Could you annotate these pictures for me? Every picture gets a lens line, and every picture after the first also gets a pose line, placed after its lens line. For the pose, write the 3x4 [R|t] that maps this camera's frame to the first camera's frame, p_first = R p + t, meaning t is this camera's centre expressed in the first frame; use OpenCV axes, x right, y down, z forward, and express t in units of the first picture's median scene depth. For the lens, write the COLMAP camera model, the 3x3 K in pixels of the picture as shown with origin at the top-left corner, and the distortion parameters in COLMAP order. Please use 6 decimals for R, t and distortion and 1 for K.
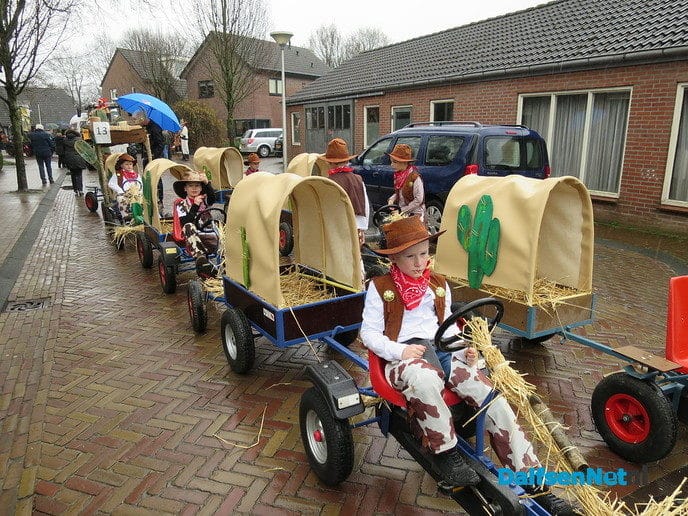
lens RADIAL K [[491.8, 0, 344.0], [0, 491.8, 258.0], [0, 0, 1]] dist [-0.077893, 0.003905]
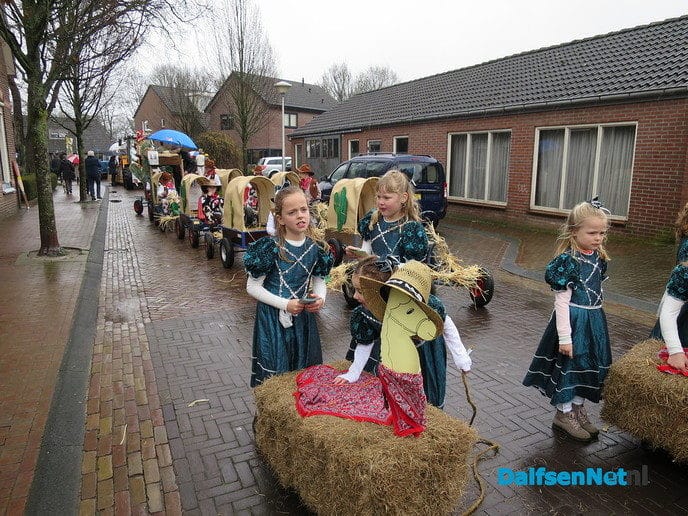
lens RADIAL K [[471.2, 0, 344.0], [0, 471.2, 258.0], [0, 0, 1]] dist [-0.097159, -0.000697]
pose [[0.999563, 0.014833, -0.025554, 0.083172], [-0.016054, 0.998707, -0.048233, 0.067077], [0.024806, 0.048623, 0.998509, -0.247729]]
